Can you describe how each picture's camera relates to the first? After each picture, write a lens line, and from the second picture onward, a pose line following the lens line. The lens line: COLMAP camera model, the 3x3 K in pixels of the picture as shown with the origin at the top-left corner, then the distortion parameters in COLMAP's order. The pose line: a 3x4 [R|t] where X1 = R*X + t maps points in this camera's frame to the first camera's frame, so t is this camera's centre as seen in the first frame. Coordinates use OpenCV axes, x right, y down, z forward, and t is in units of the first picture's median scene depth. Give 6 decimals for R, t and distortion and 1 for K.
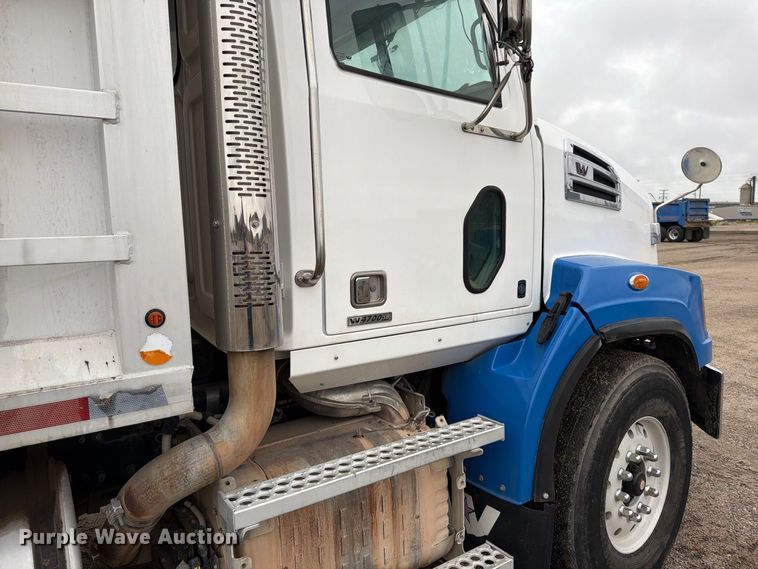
lens RADIAL K [[530.8, 0, 379.0], [0, 530.8, 284.5], [0, 0, 1]] dist [0.065646, -0.089903]
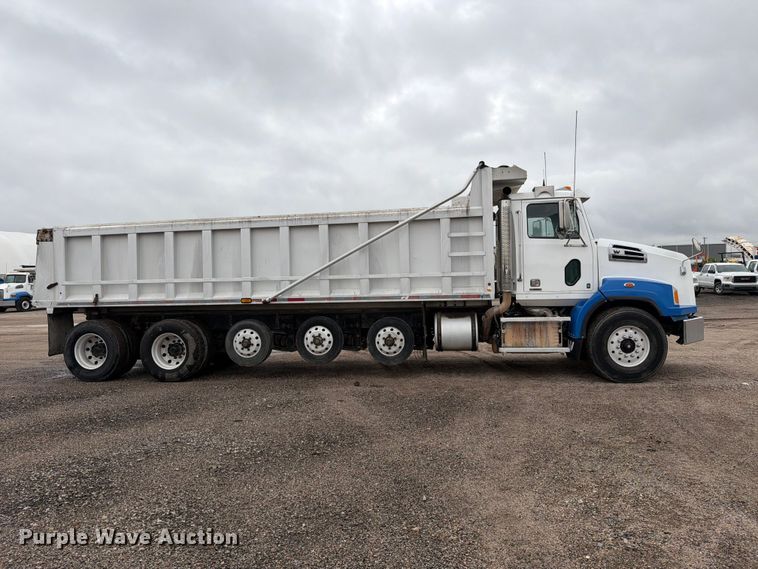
lens RADIAL K [[524.4, 0, 379.0], [0, 524.4, 284.5], [0, 0, 1]] dist [0.202630, -0.370078]
pose [[0.752220, 0.011821, -0.658806, 1.973853], [-0.060199, 0.996890, -0.050848, 0.332973], [0.656157, 0.077908, 0.750592, -3.310926]]
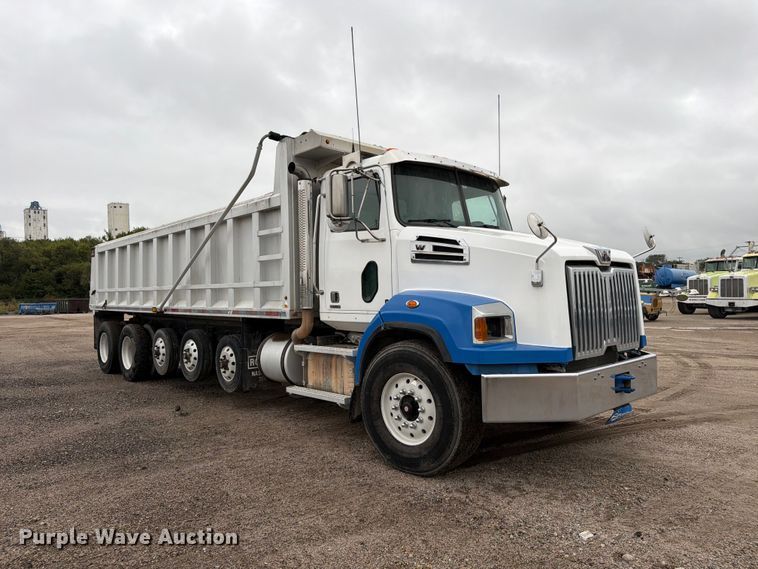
lens RADIAL K [[530.8, 0, 379.0], [0, 530.8, 284.5], [0, 0, 1]] dist [0.065646, -0.089903]
pose [[0.164621, 0.010376, -0.986302, 3.083502], [-0.082929, 0.996550, -0.003358, -0.076736], [0.982864, 0.082346, 0.164914, 0.711038]]
